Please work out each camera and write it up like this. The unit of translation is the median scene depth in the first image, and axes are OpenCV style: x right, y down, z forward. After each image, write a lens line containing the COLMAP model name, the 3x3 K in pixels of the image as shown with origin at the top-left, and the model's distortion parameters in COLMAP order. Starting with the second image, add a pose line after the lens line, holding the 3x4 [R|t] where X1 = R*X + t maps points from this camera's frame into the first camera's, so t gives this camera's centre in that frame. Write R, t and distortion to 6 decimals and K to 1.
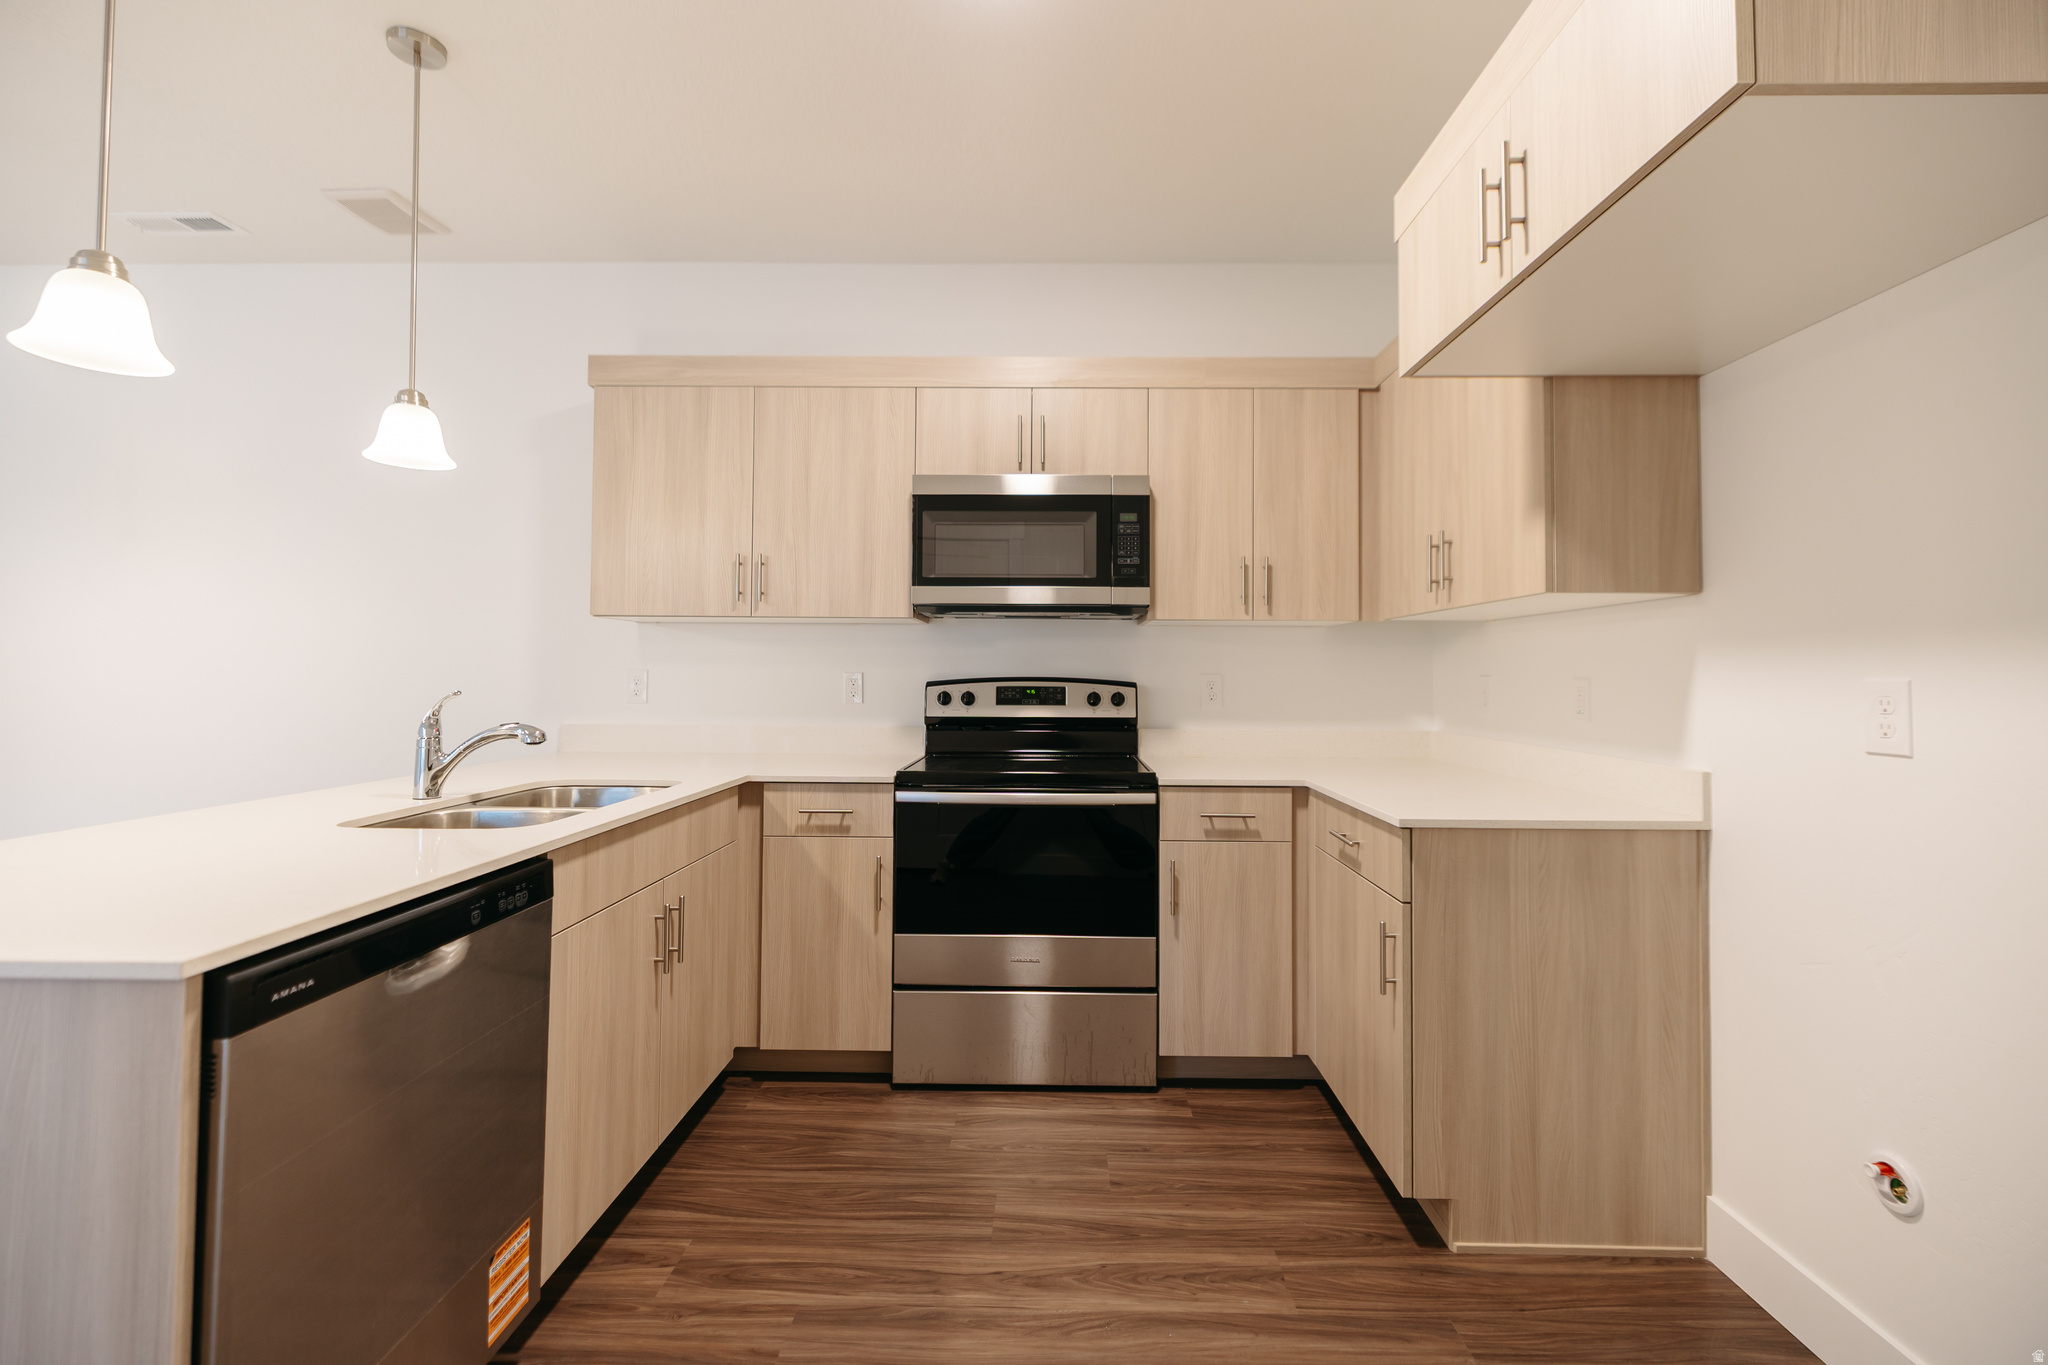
lens RADIAL K [[862.9, 0, 1008.2], [0, 862.9, 652.3], [0, 0, 1]] dist [0.002073, -0.001350]
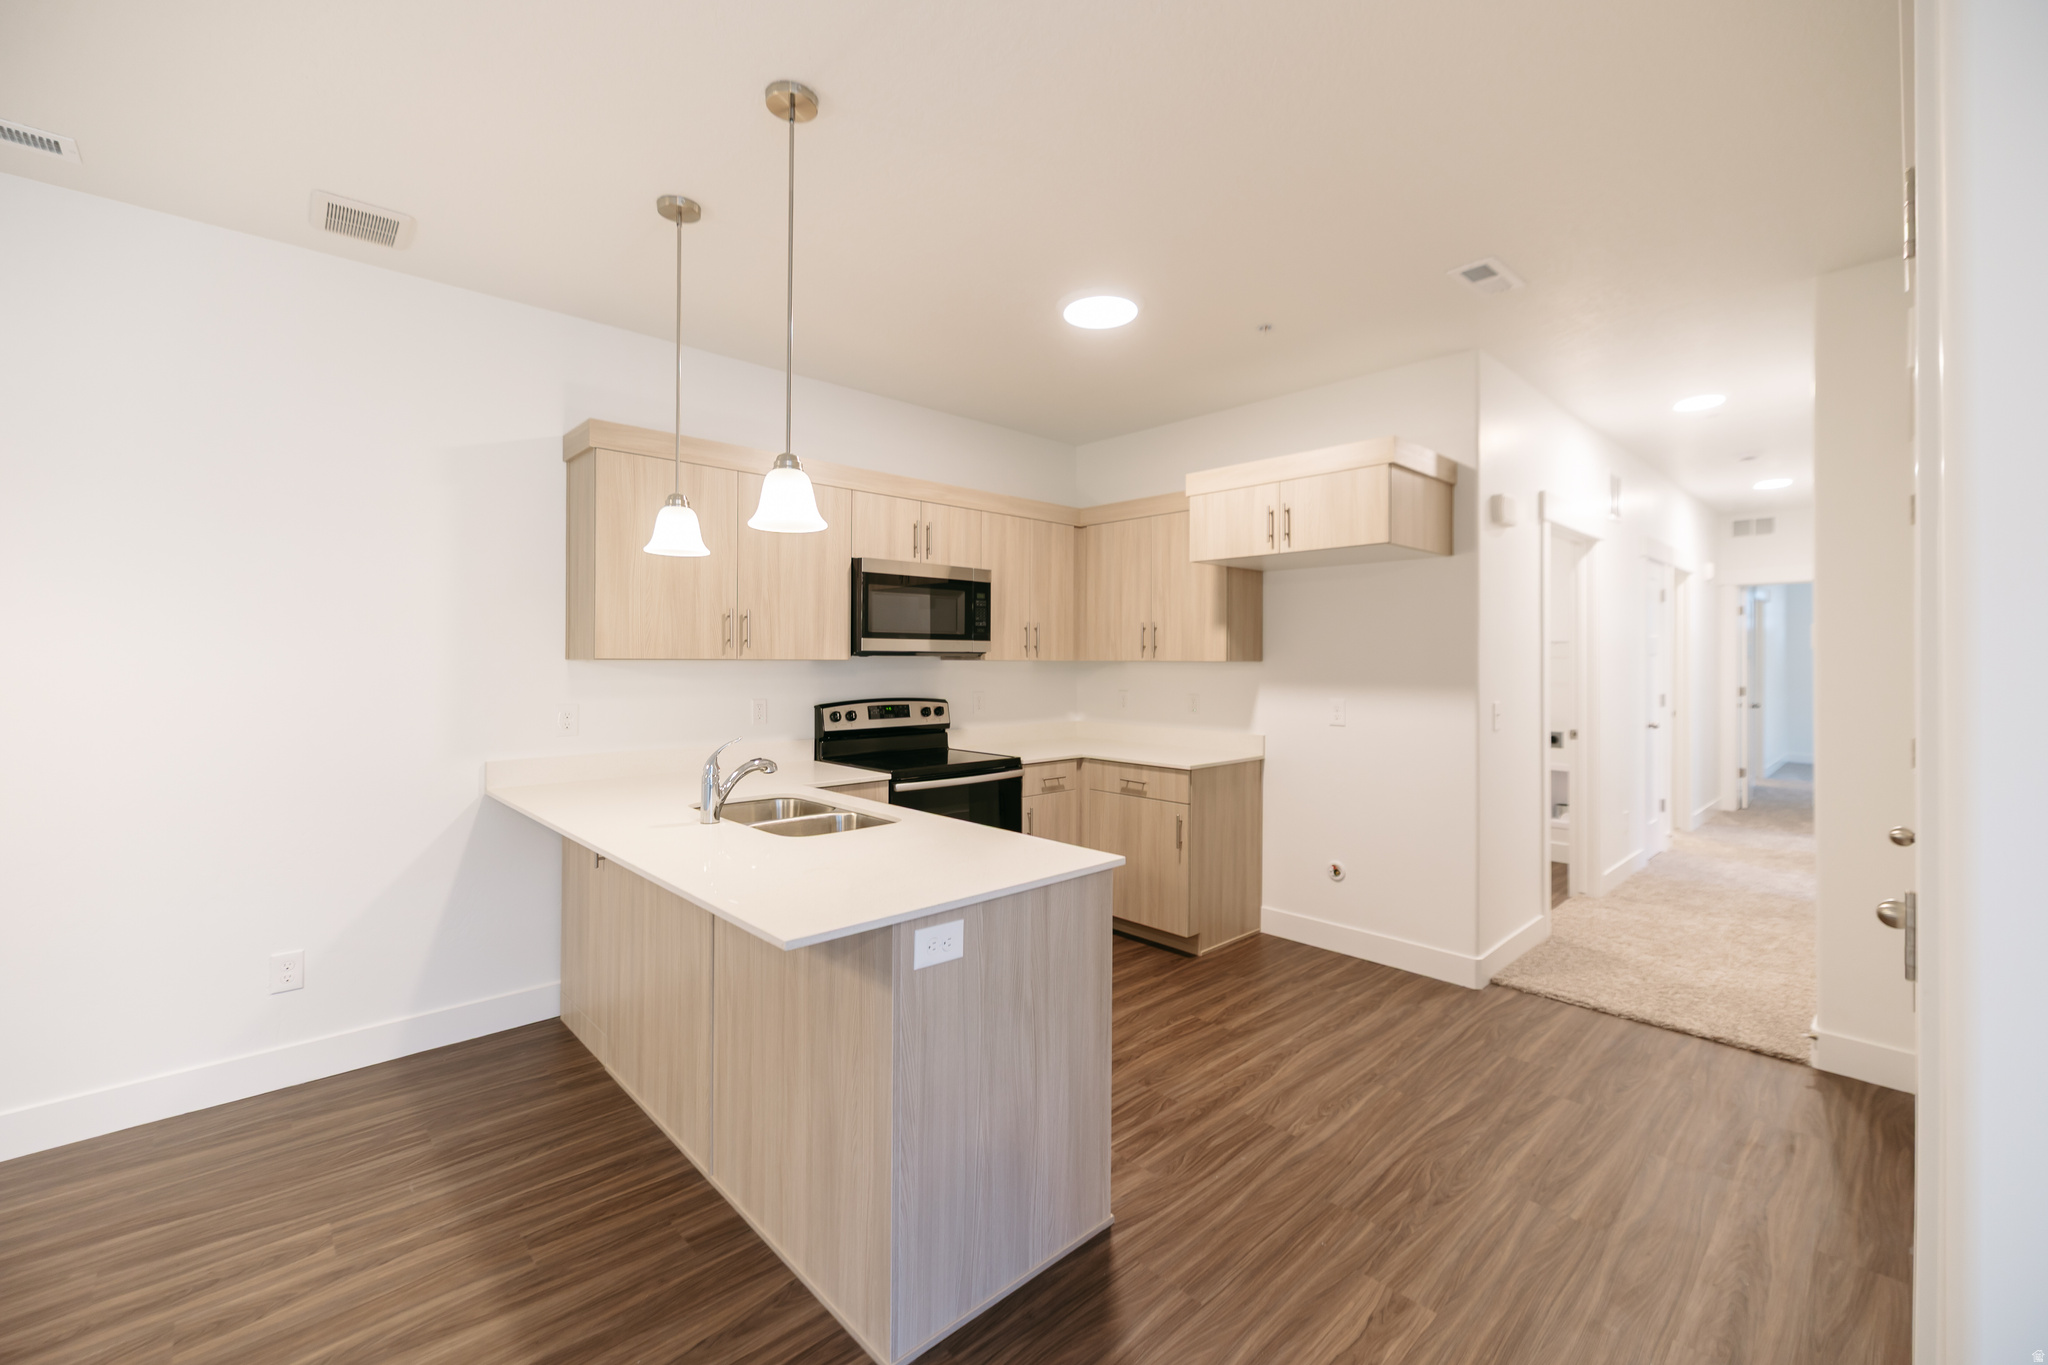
lens RADIAL K [[862.9, 0, 1030.0], [0, 862.9, 654.0], [0, 0, 1]] dist [0.002073, -0.001350]
pose [[0.707989, 0.000215, 0.706224, -0.896374], [-0.016101, 0.999745, 0.015837, -0.077280], [-0.706040, -0.022583, 0.707812, -0.167854]]
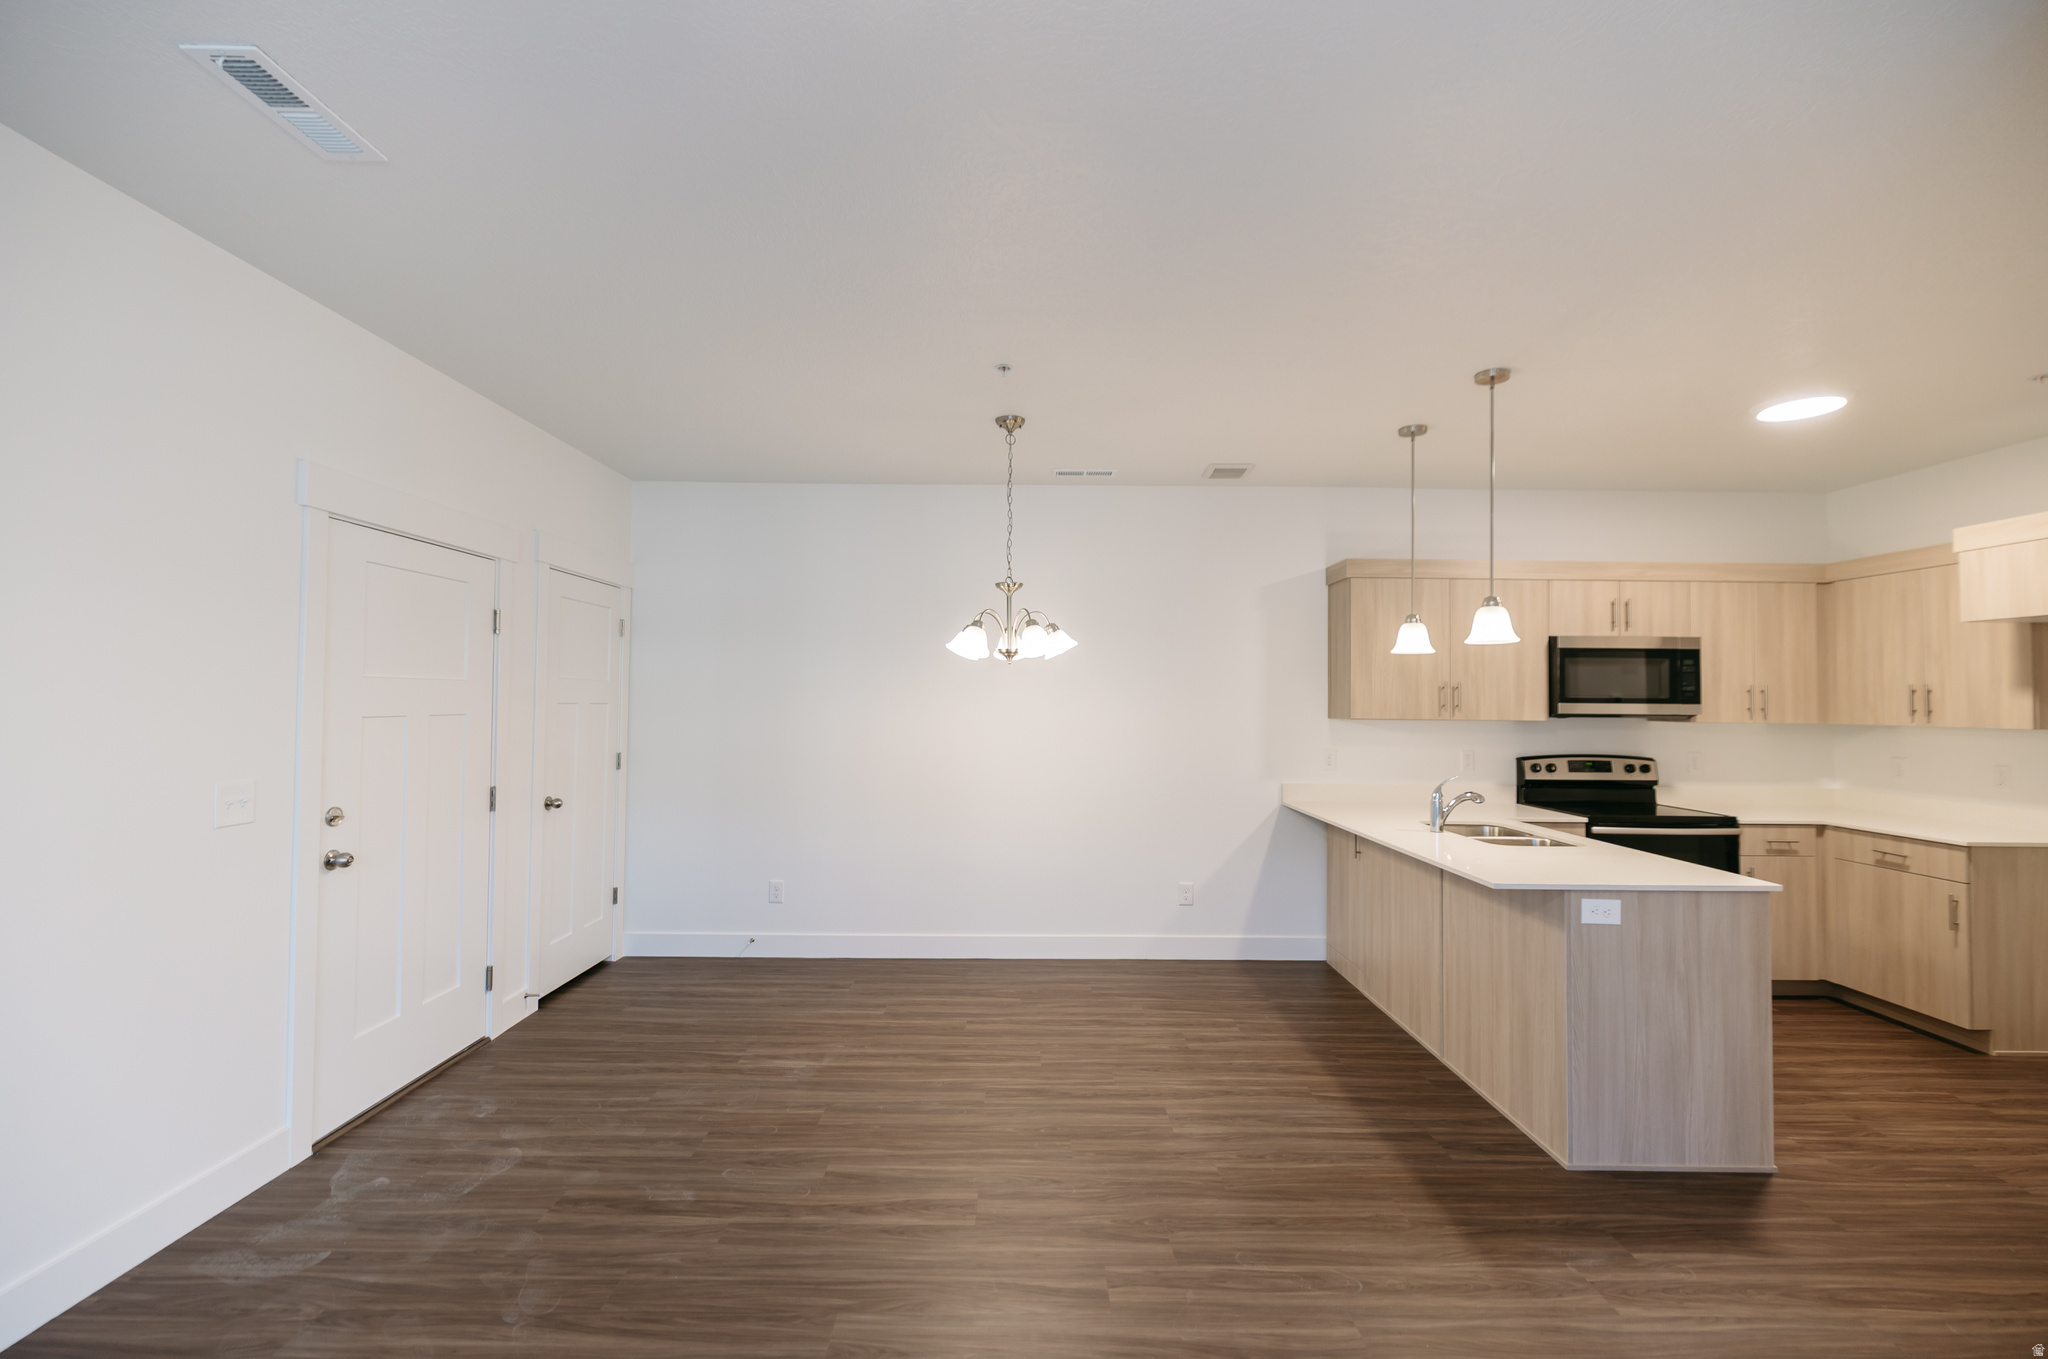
lens RADIAL K [[862.9, 0, 1033.7], [0, 862.9, 679.1], [0, 0, 1]] dist [0.002073, -0.001350]
pose [[0.999701, 0.003712, 0.024186, -1.159025], [-0.003609, 0.999984, -0.004280, -0.111630], [-0.024202, 0.004191, 0.999698, -0.630879]]
